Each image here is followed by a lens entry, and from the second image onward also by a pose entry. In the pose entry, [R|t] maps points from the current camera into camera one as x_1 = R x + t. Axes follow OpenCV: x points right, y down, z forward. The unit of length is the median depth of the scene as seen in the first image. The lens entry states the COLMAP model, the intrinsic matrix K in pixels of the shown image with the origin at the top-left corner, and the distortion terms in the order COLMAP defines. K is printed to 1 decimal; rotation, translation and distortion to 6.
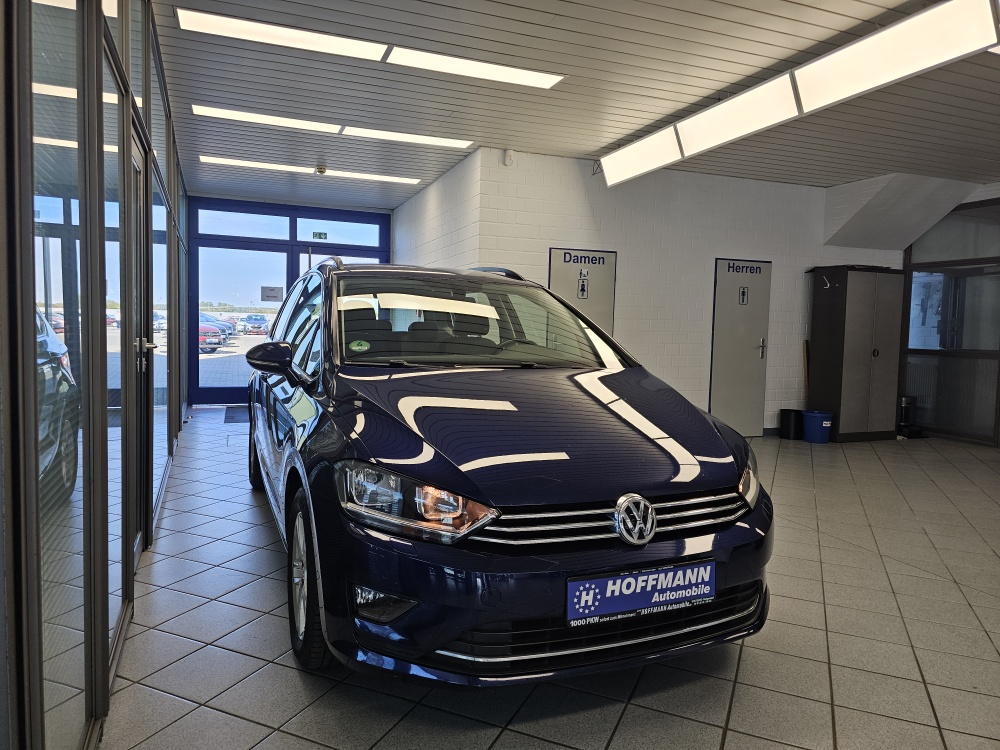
lens RADIAL K [[668.5, 0, 500.0], [0, 668.5, 375.0], [0, 0, 1]] dist [0.079344, -0.082677]
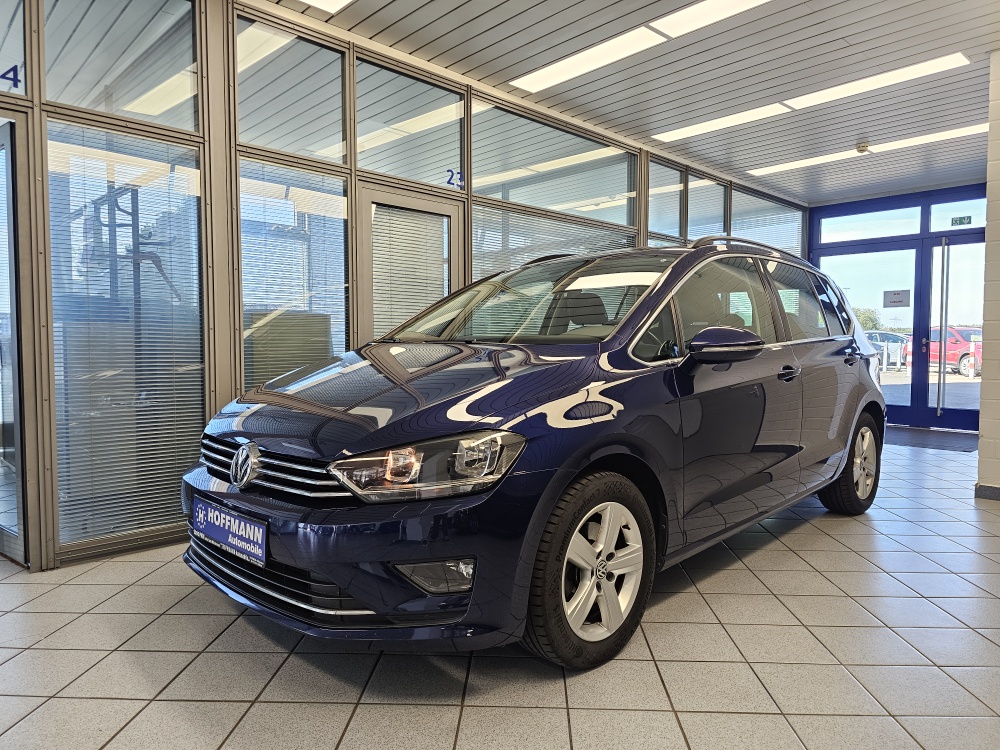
lens RADIAL K [[671.0, 0, 502.5], [0, 671.0, 375.1], [0, 0, 1]] dist [0.056362, -0.063202]
pose [[0.359432, 0.020155, -0.932953, 1.347973], [-0.059647, 0.998219, -0.001415, 0.044510], [0.931263, 0.056156, 0.359994, 0.973109]]
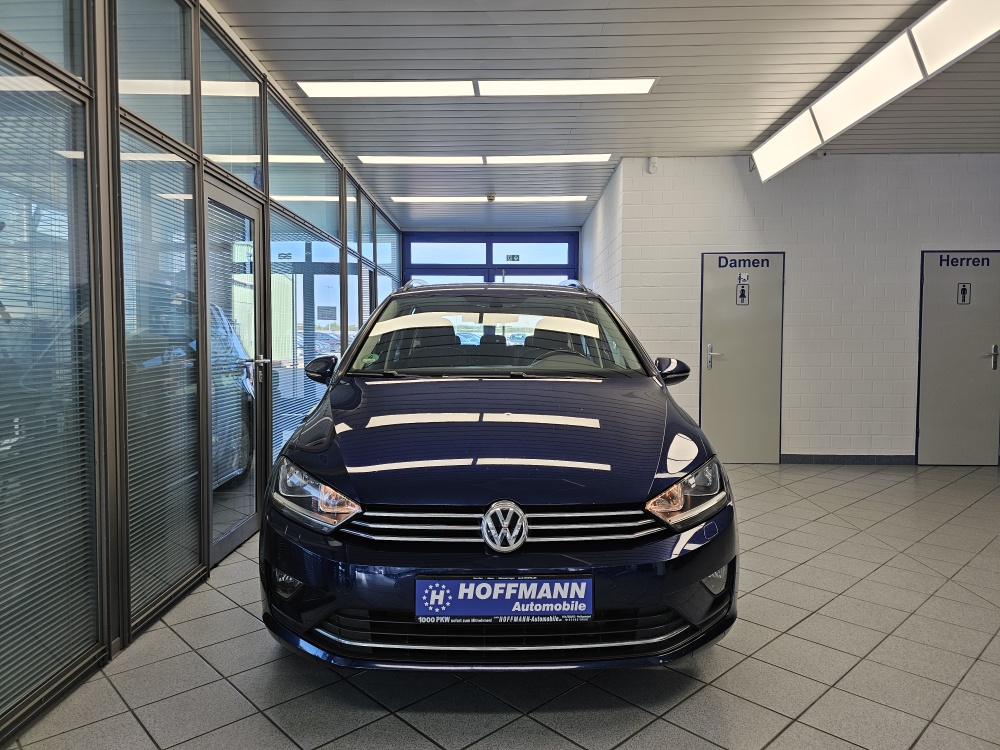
lens RADIAL K [[671.0, 0, 502.5], [0, 671.0, 375.1], [0, 0, 1]] dist [0.056362, -0.063202]
pose [[0.923281, -0.003771, -0.384106, 0.577460], [-0.004972, 0.999751, -0.021766, 0.010514], [0.384093, 0.022006, 0.923032, 0.068344]]
